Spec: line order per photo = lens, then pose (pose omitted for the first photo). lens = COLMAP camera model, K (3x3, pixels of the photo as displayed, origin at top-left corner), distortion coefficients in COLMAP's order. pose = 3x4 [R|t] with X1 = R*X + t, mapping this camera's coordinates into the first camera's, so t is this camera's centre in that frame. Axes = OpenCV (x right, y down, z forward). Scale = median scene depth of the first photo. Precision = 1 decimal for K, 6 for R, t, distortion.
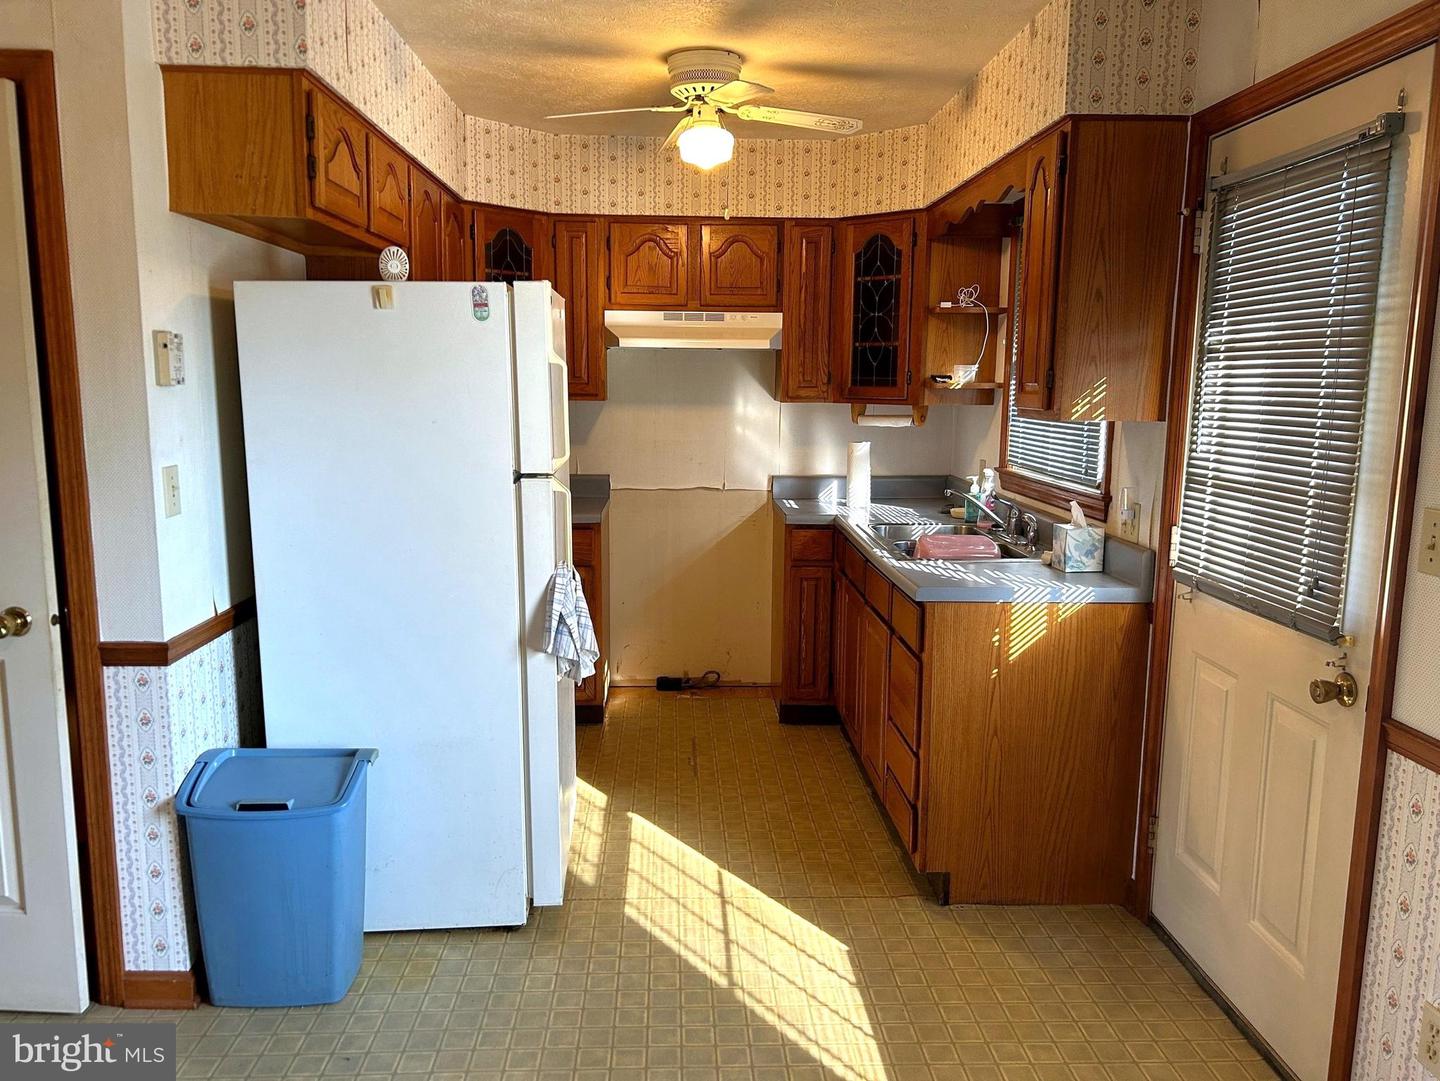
lens RADIAL K [[1087.2, 0, 720.0], [0, 1087.2, 540.5], [0, 0, 1]] dist [0.064273, -0.084885]
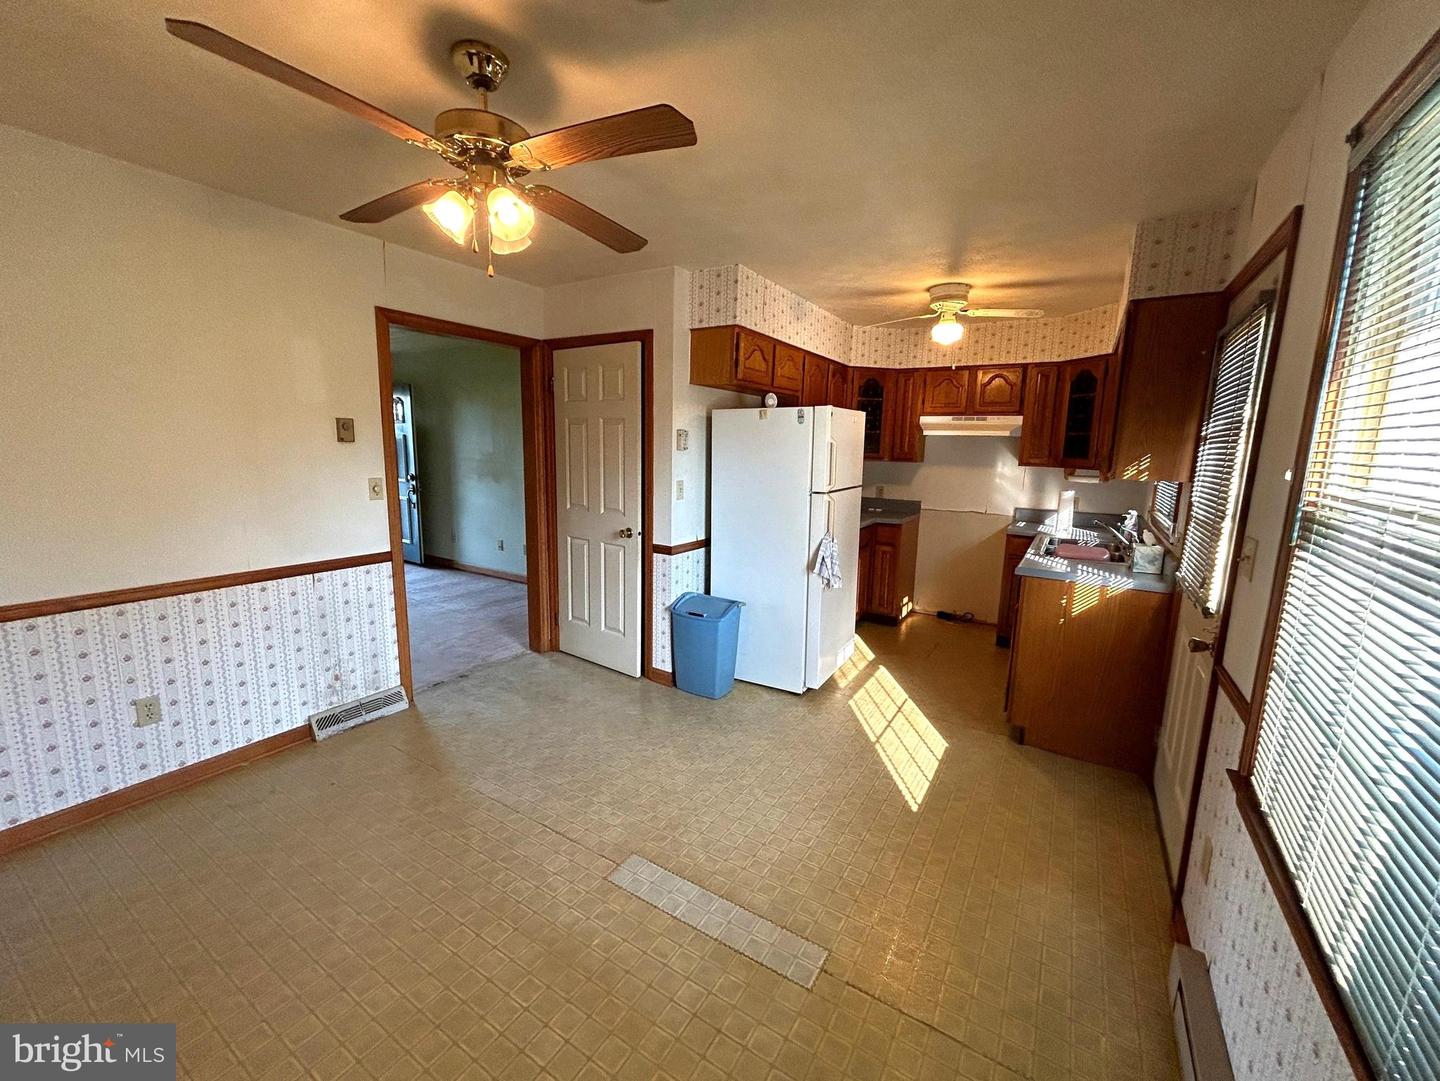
lens RADIAL K [[585.6, 0, 716.0], [0, 585.6, 540.4], [0, 0, 1]] dist [-0.001011, -0.000274]
pose [[0.822415, 0.101390, -0.559780, 0.299398], [-0.100173, 0.994425, 0.032942, 0.016374], [0.559998, 0.028983, 0.827987, -0.091799]]
